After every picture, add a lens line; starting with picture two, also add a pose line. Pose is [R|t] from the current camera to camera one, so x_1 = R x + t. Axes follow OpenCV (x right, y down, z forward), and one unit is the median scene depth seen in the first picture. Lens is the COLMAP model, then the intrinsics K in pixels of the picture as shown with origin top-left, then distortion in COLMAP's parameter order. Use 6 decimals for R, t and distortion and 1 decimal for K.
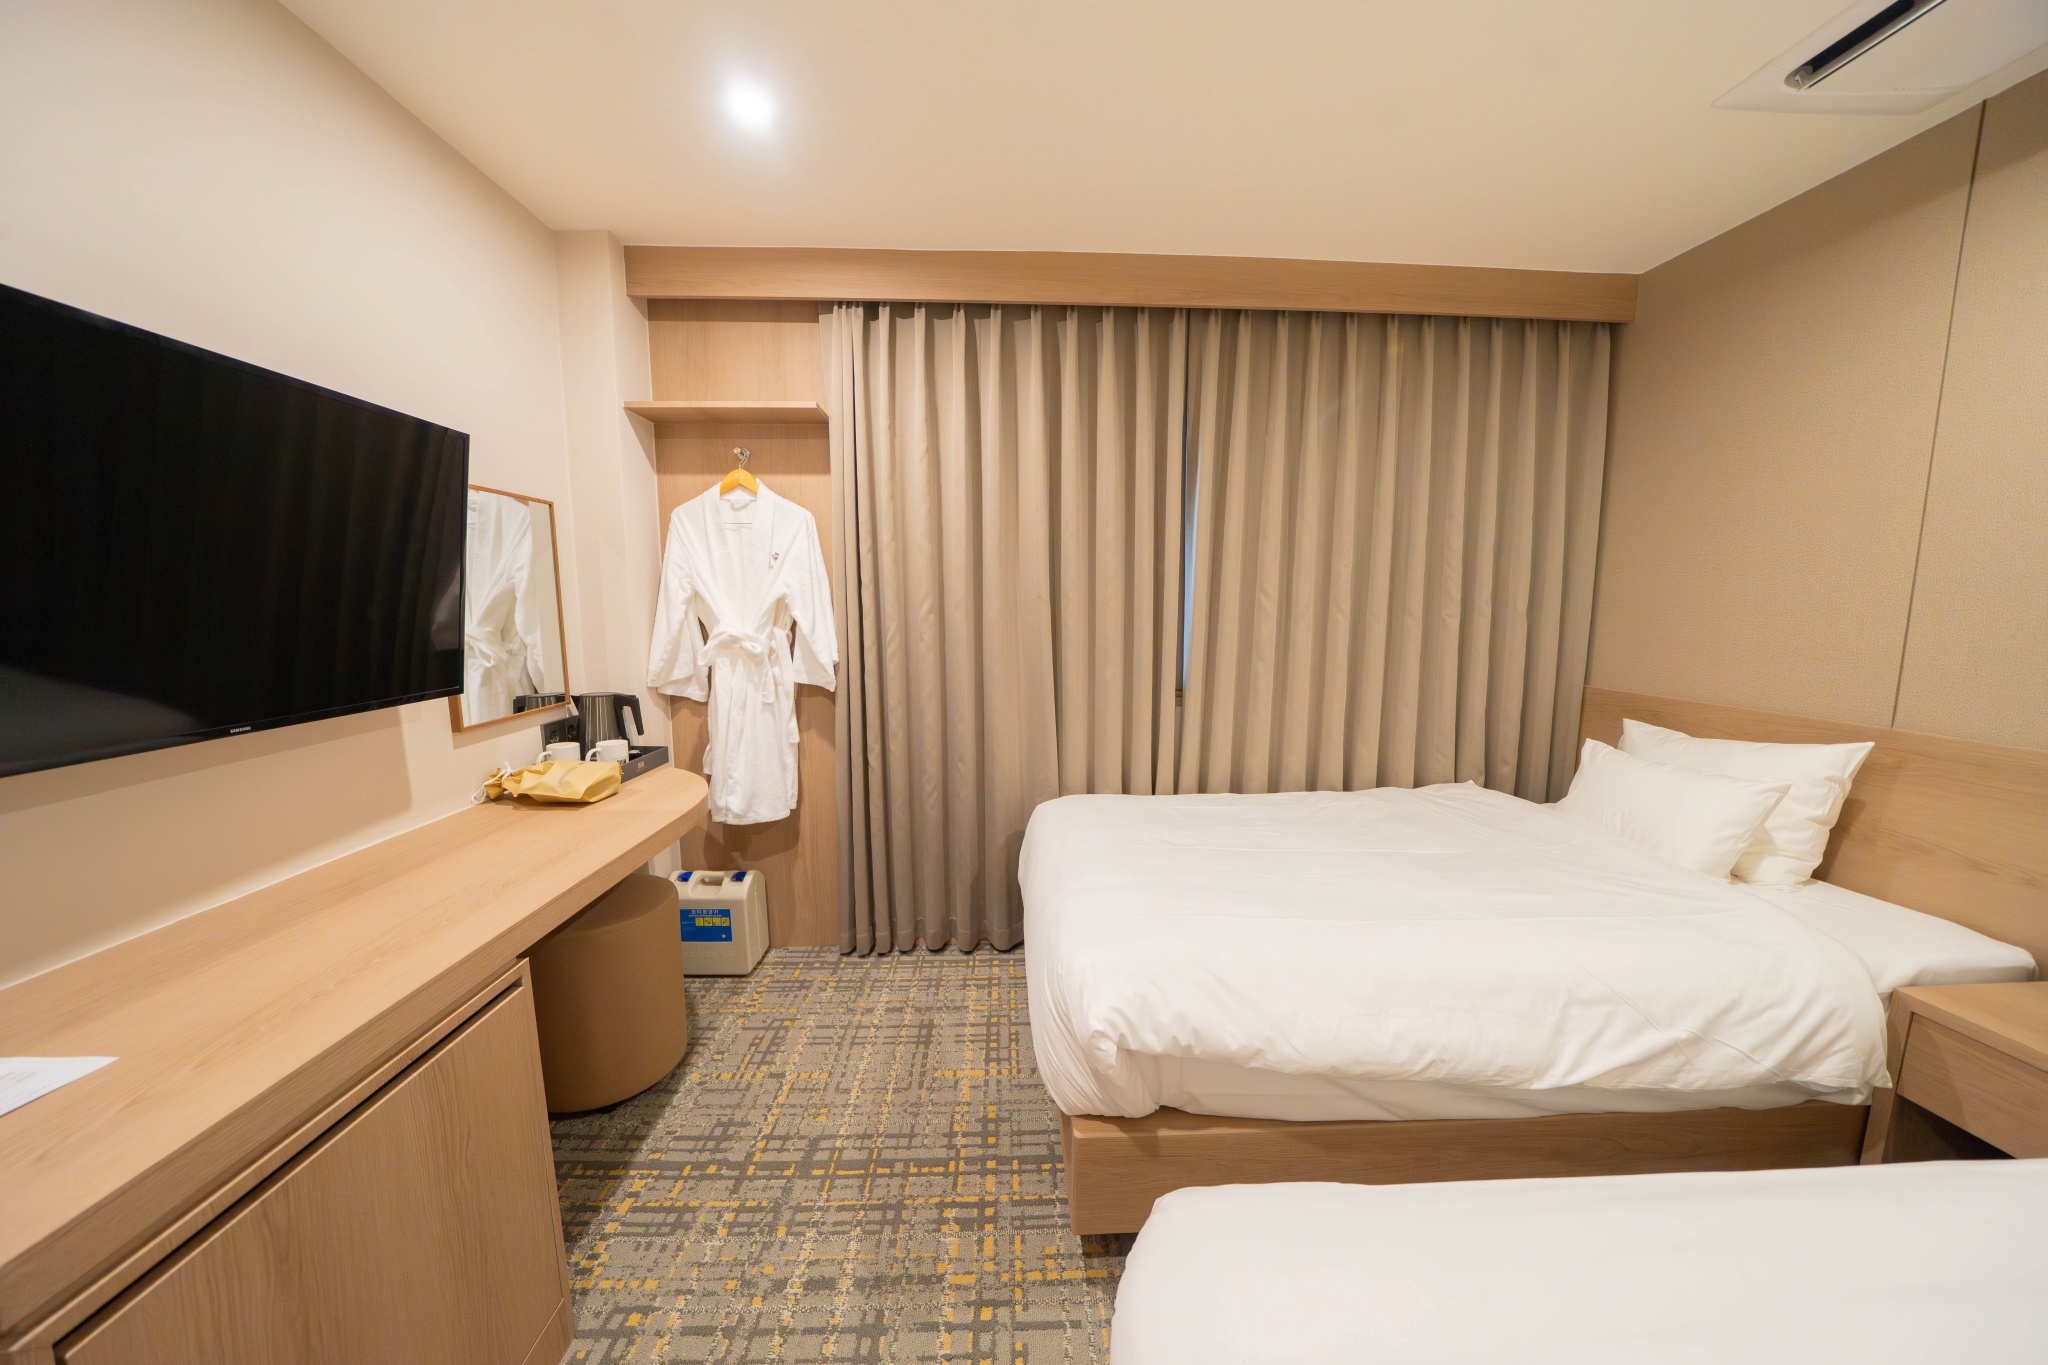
lens RADIAL K [[707.4, 0, 1026.2], [0, 707.4, 686.4], [0, 0, 1]] dist [-0.021247, 0.000088]
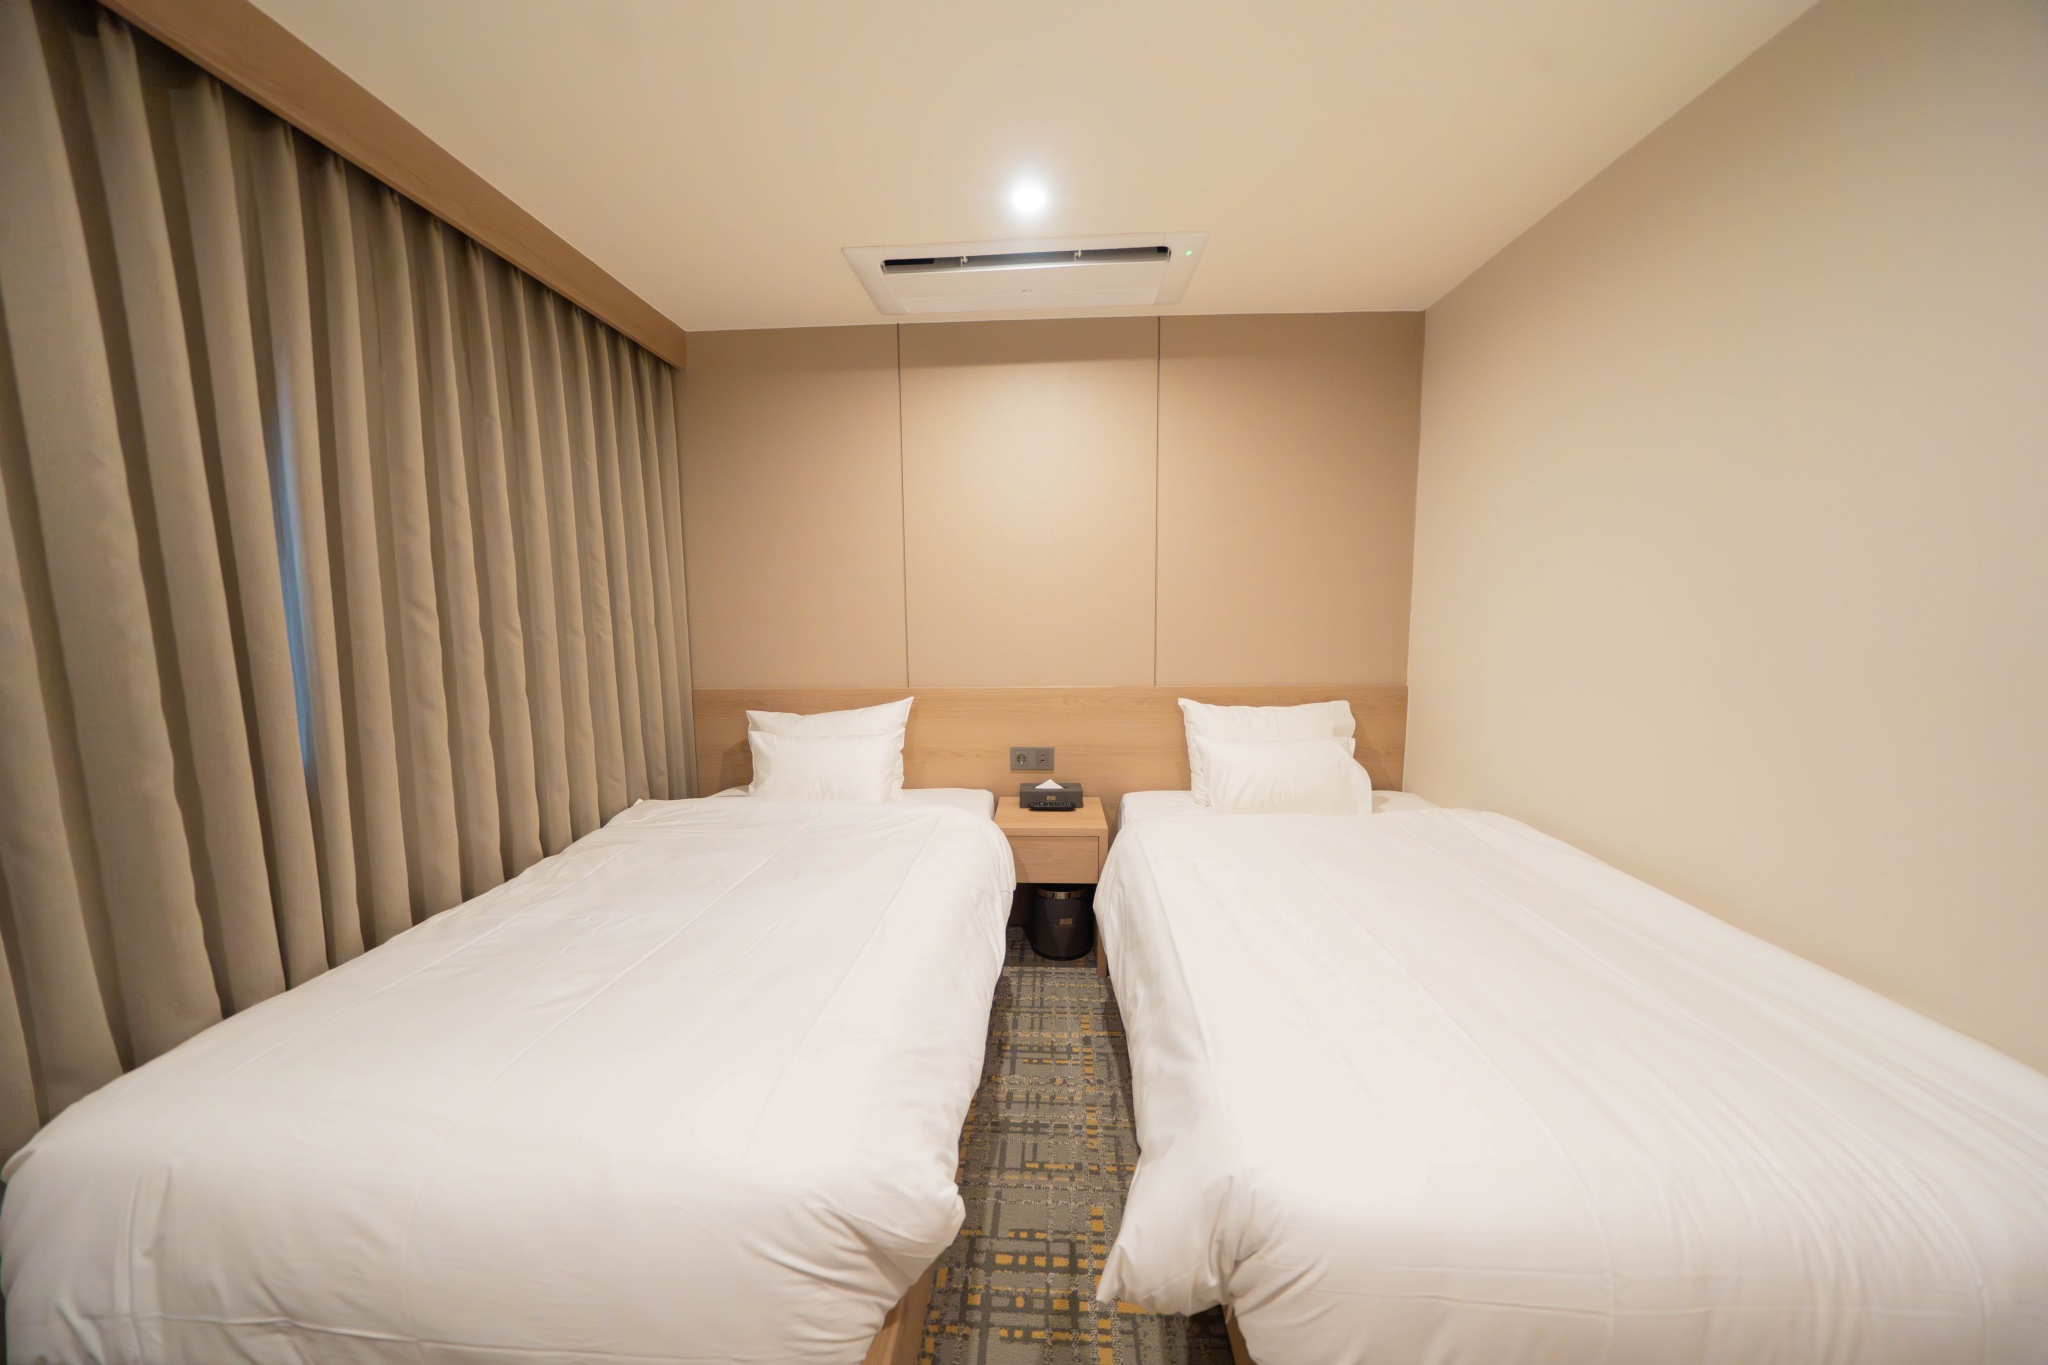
lens RADIAL K [[698.5, 0, 1026.1], [0, 698.5, 690.0], [0, 0, 1]] dist [-0.020821, 0.000166]
pose [[0.087549, -0.117527, 0.989203, -0.377361], [0.125521, 0.986403, 0.106085, -0.075048], [-0.988220, 0.114878, 0.101110, 0.531276]]
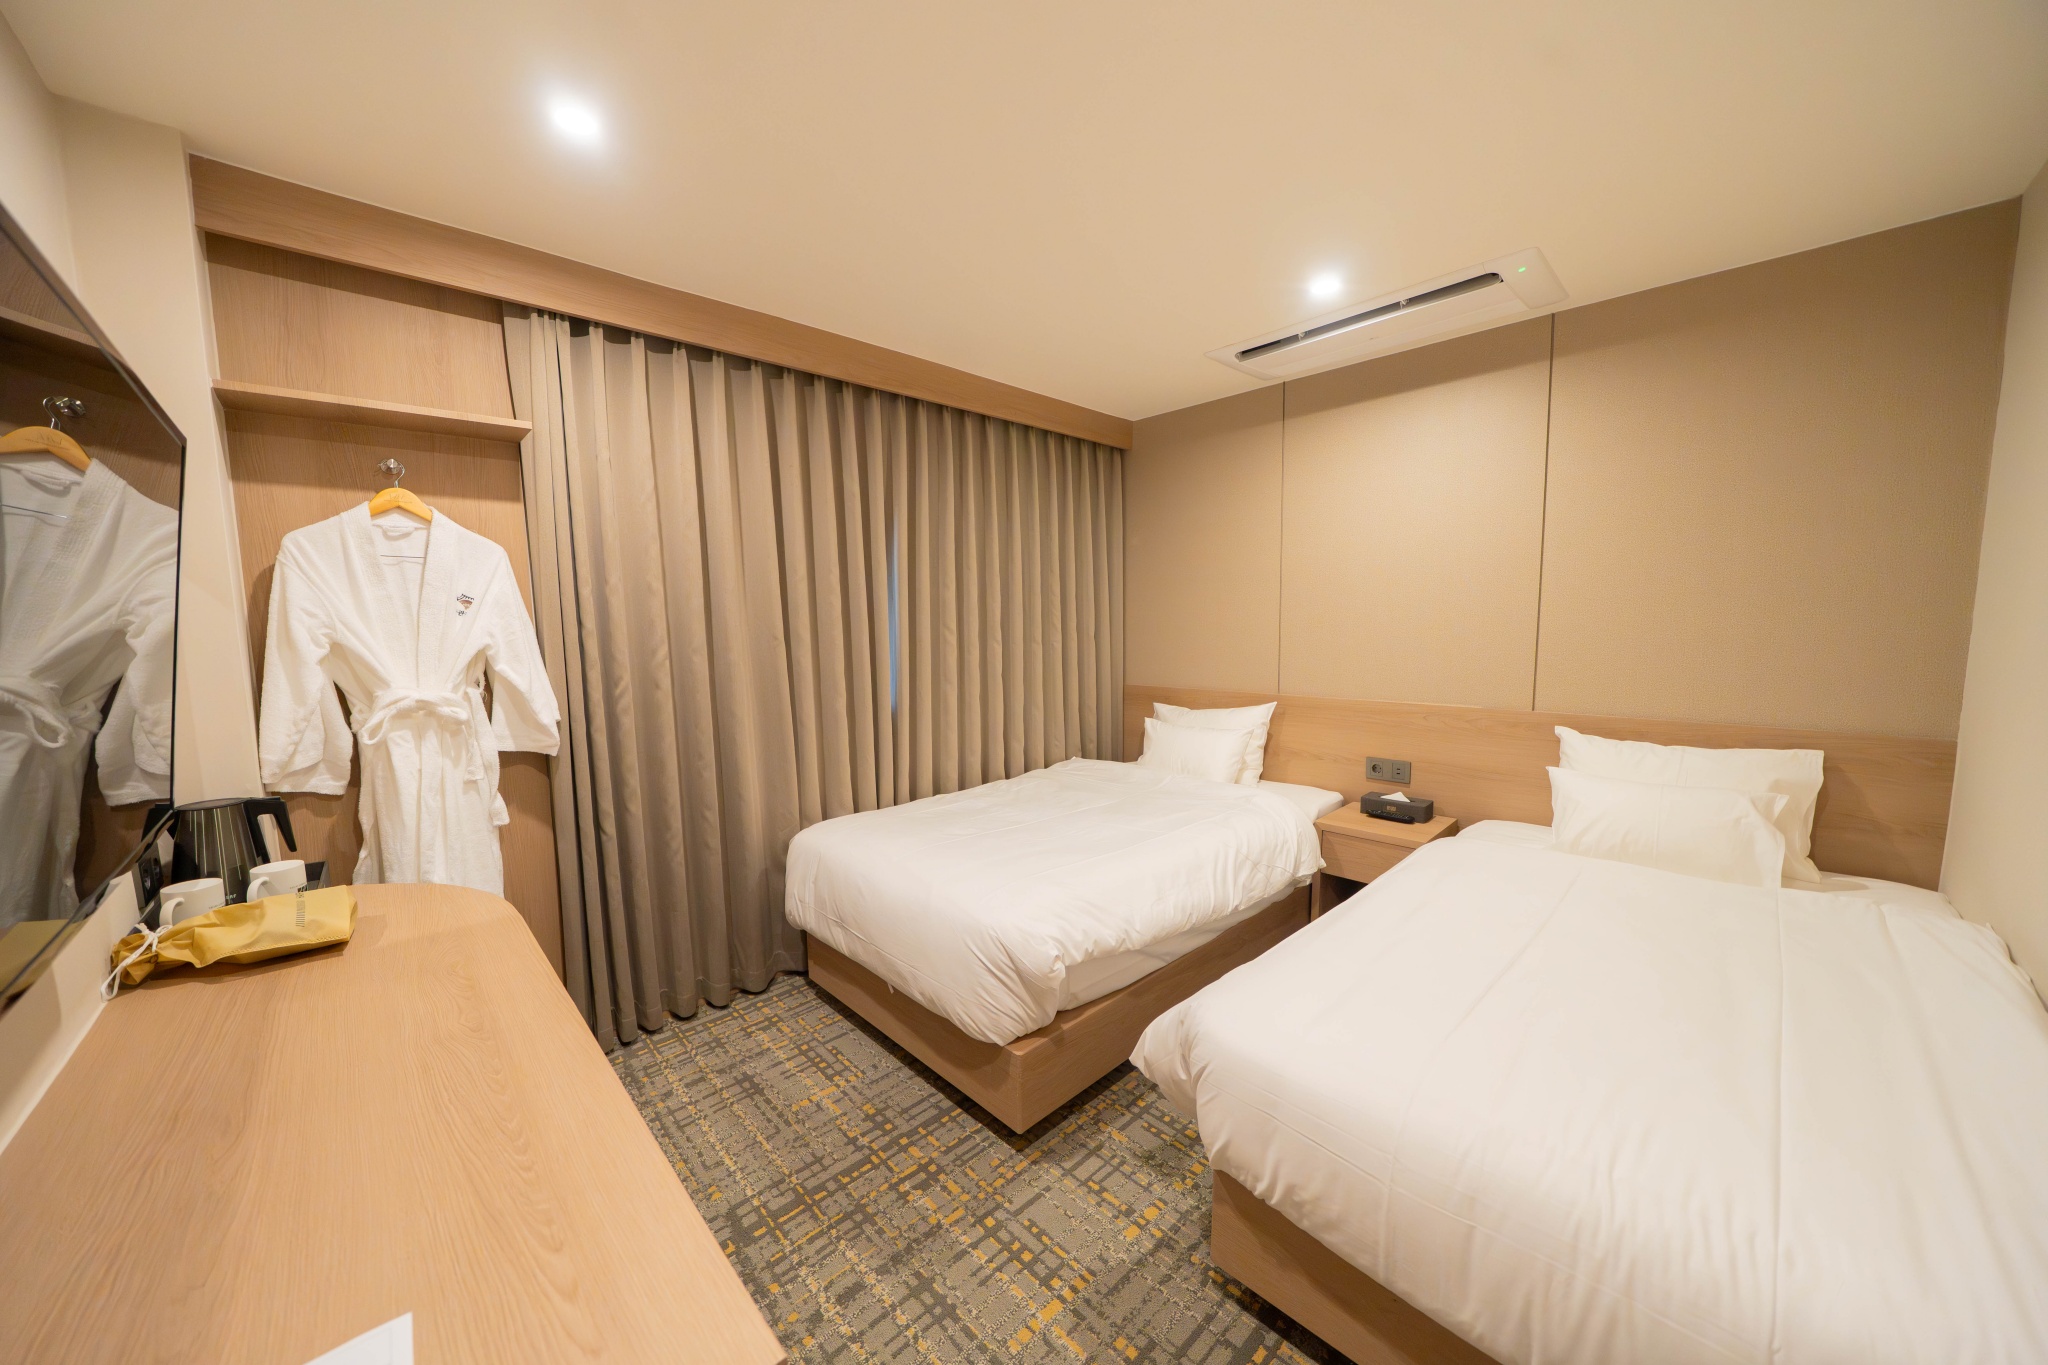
lens RADIAL K [[707.4, 0, 1026.2], [0, 707.4, 686.4], [0, 0, 1]] dist [-0.021247, 0.000088]
pose [[0.749207, -0.075883, 0.657974, -0.549190], [0.094862, 0.995467, 0.006790, -0.039056], [-0.655507, 0.057329, 0.753010, -0.028309]]
